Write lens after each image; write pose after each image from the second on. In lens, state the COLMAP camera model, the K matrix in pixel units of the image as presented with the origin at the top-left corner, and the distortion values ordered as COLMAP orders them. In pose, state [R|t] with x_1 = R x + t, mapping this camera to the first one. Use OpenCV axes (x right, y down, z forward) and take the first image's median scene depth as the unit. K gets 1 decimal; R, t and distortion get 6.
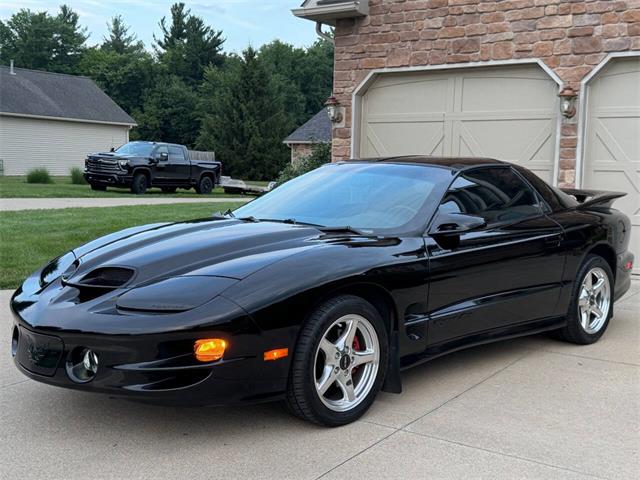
lens RADIAL K [[751.3, 0, 320.0], [0, 751.3, 240.0], [0, 0, 1]] dist [-0.004622, -0.028088]
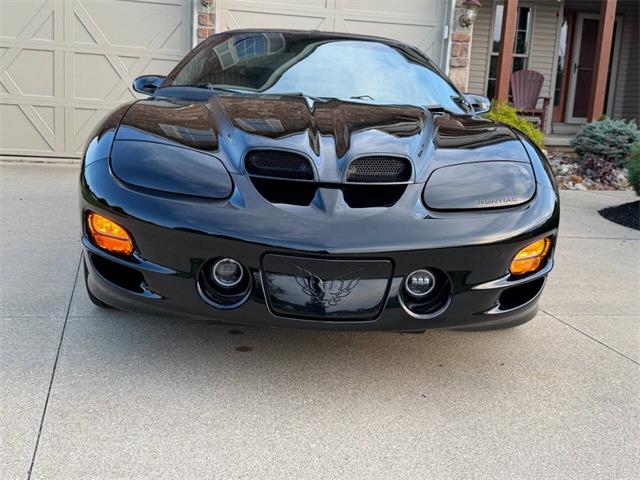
lens RADIAL K [[772.1, 0, 320.0], [0, 772.1, 240.0], [0, 0, 1]] dist [-0.014872, -0.071668]
pose [[0.715804, -0.097088, 0.691519, -0.269722], [0.008120, 0.991378, 0.130782, 0.005769], [-0.698254, -0.087999, 0.710421, 0.169272]]
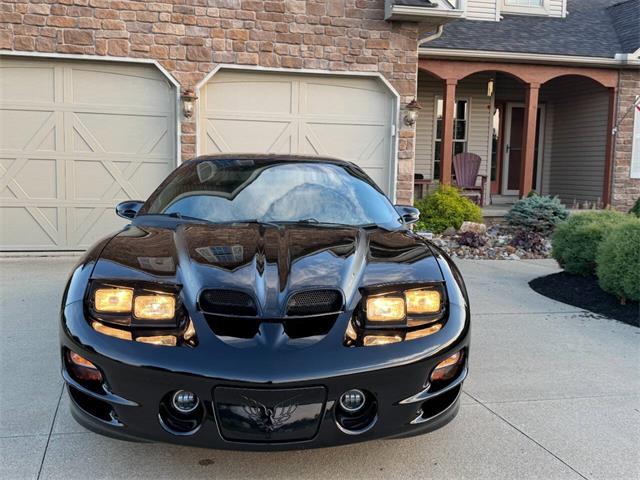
lens RADIAL K [[667.7, 0, 320.0], [0, 667.7, 240.0], [0, 0, 1]] dist [-0.004819, -0.049876]
pose [[0.690106, -0.065637, 0.720726, -0.259913], [0.046081, 0.997843, 0.046751, -0.016227], [-0.722240, 0.000949, 0.691642, 0.162553]]
